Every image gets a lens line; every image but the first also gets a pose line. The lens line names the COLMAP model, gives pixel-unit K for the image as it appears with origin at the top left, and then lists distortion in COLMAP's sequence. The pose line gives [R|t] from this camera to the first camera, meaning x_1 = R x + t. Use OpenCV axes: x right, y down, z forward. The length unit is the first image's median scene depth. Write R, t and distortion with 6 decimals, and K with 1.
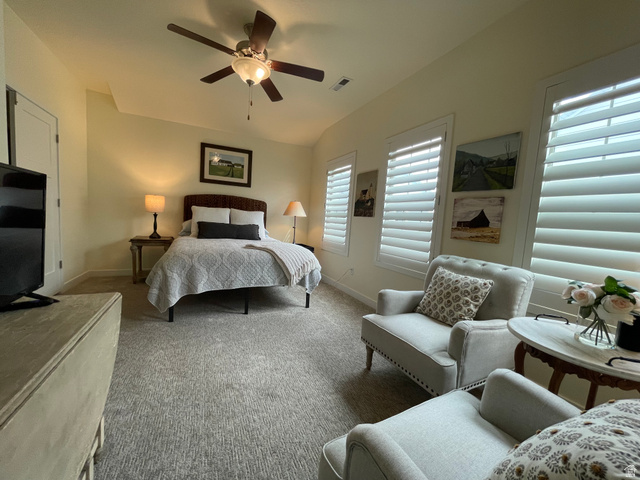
lens RADIAL K [[266.9, 0, 317.0], [0, 266.9, 241.6], [0, 0, 1]] dist [-0.001609, -0.000046]
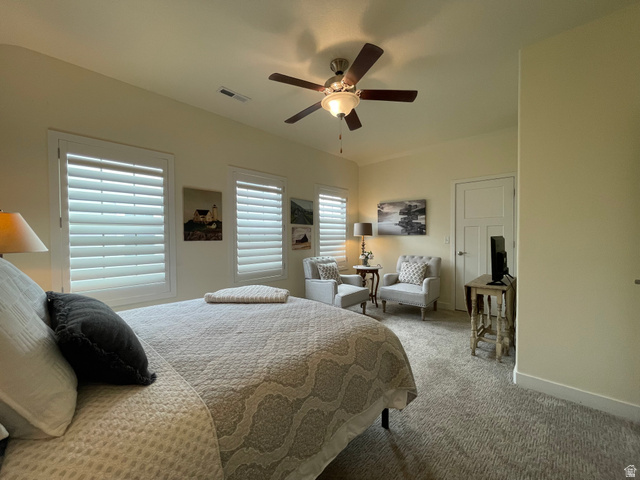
lens RADIAL K [[266.9, 0, 317.0], [0, 266.9, 241.6], [0, 0, 1]] dist [-0.001609, -0.000046]
pose [[-0.387868, -0.065790, 0.919364, -1.171725], [0.071755, 0.992267, 0.101280, -0.232778], [-0.918918, 0.105253, -0.380148, 1.519631]]
